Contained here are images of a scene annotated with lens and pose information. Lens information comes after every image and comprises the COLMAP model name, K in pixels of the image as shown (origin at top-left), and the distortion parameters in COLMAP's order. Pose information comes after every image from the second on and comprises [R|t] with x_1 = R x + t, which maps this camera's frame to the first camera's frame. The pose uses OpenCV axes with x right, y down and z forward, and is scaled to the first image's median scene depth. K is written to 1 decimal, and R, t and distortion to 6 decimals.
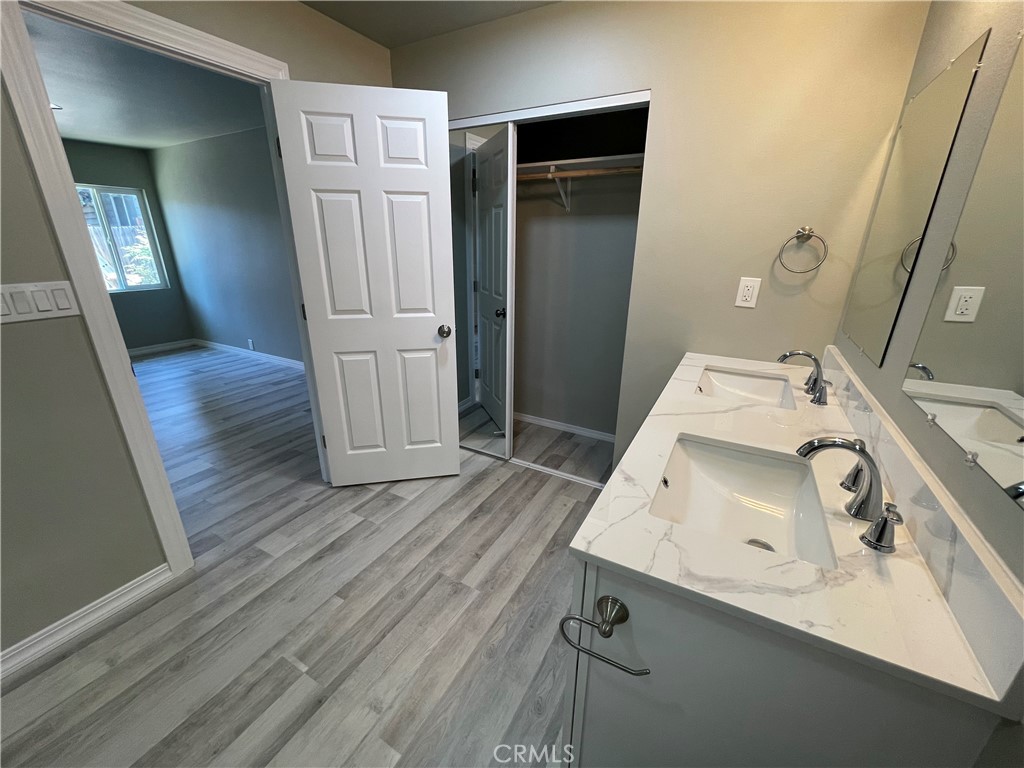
lens RADIAL K [[413.7, 0, 505.4], [0, 413.7, 385.8], [0, 0, 1]] dist [-0.002520, 0.002742]
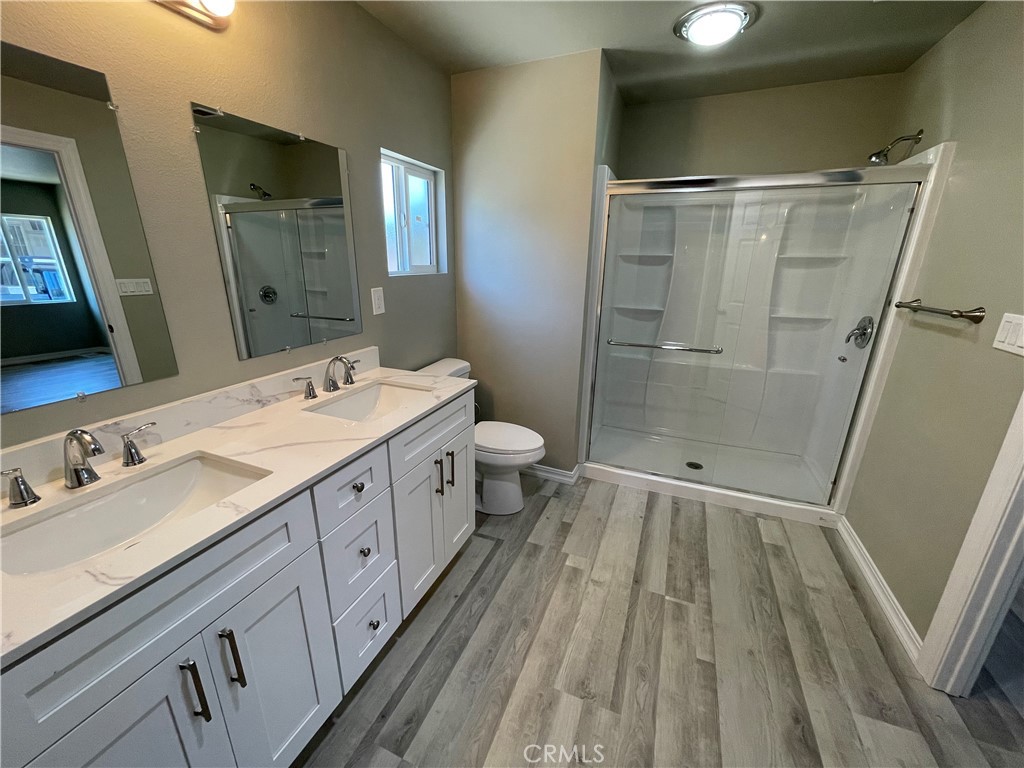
lens RADIAL K [[413.7, 0, 506.6], [0, 413.7, 387.5], [0, 0, 1]] dist [-0.002520, 0.002742]
pose [[-0.992669, 0.022211, -0.118804, 0.127574], [-0.053733, 0.799384, 0.598413, -0.507784], [0.108261, 0.600409, -0.792331, 1.409697]]
